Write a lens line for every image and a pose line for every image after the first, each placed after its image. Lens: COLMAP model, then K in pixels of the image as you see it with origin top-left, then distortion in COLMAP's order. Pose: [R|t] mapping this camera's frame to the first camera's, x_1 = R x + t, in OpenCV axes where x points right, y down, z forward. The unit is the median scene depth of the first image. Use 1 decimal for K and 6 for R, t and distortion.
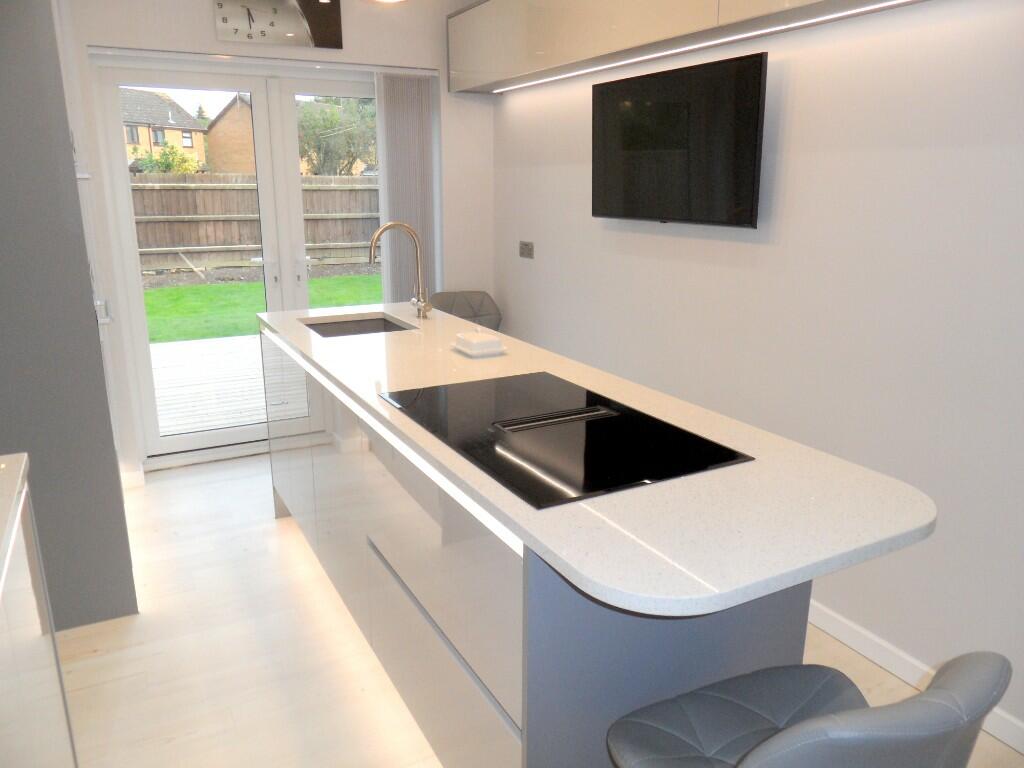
lens RADIAL K [[754.3, 0, 508.4], [0, 754.3, 387.3], [0, 0, 1]] dist [-0.032022, 0.026473]
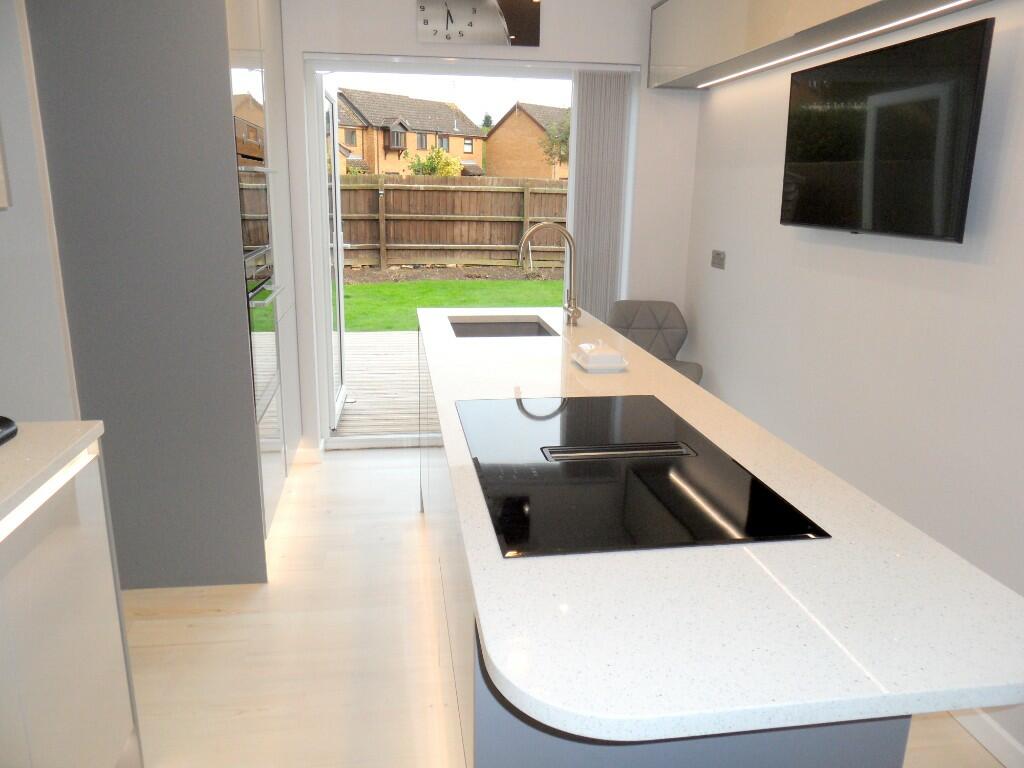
lens RADIAL K [[754.3, 0, 508.4], [0, 754.3, 387.3], [0, 0, 1]] dist [-0.032022, 0.026473]
pose [[0.941607, 0.099641, -0.321633, 0.086884], [-0.102416, 0.994707, 0.008326, -0.010105], [0.320760, 0.025100, 0.946828, 0.059628]]
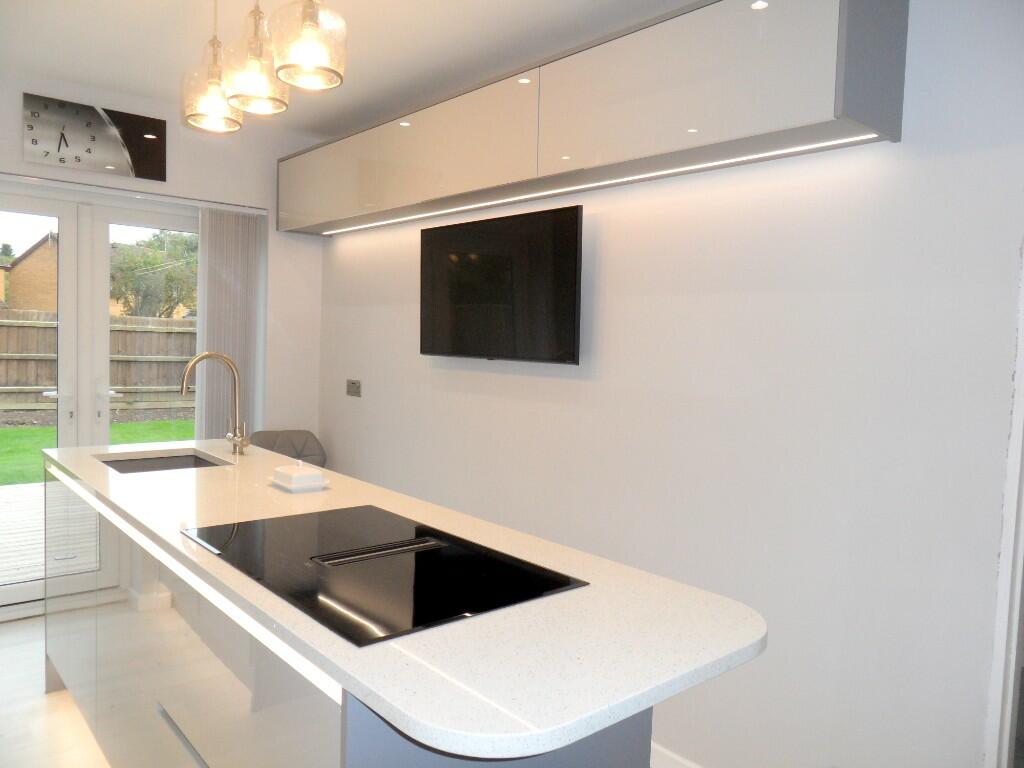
lens RADIAL K [[754.3, 0, 508.4], [0, 754.3, 387.3], [0, 0, 1]] dist [-0.032022, 0.026473]
pose [[0.974989, 0.018213, 0.221505, 0.002664], [0.025851, 0.980579, -0.194414, 0.011488], [-0.220744, 0.195278, 0.955583, 0.017225]]
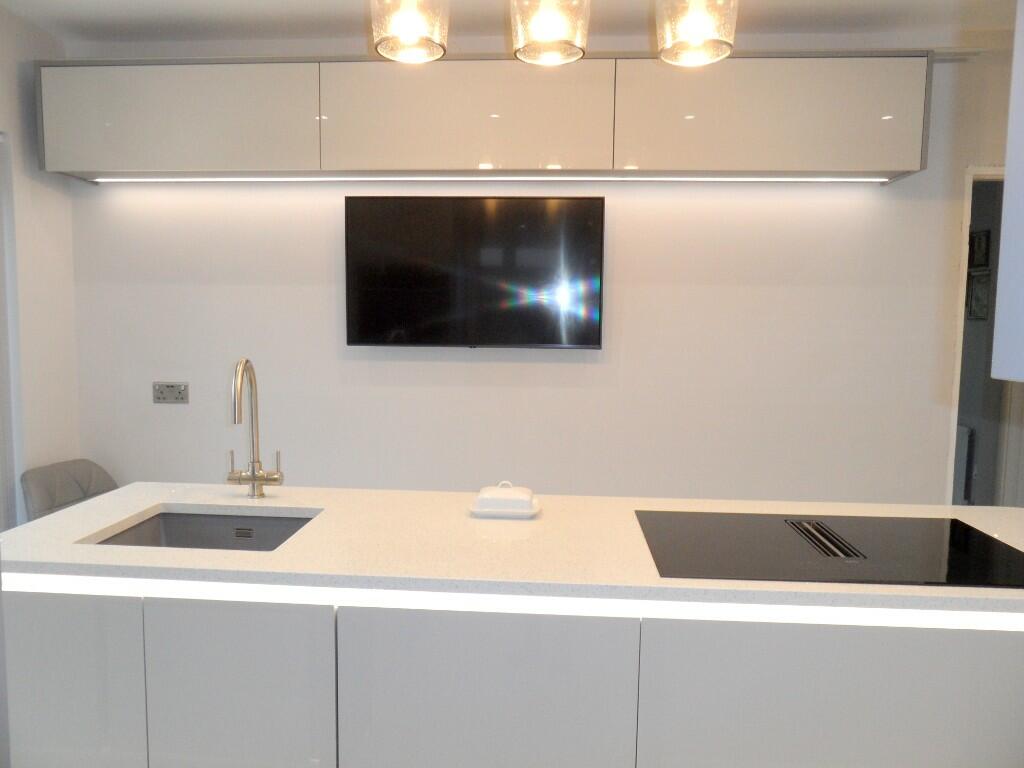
lens RADIAL K [[754.3, 0, 508.4], [0, 754.3, 387.3], [0, 0, 1]] dist [-0.032022, 0.026473]
pose [[0.530389, -0.069706, 0.844883, -0.396409], [0.210263, 0.976290, -0.051448, -0.075795], [-0.821265, 0.204935, 0.532471, 0.314940]]
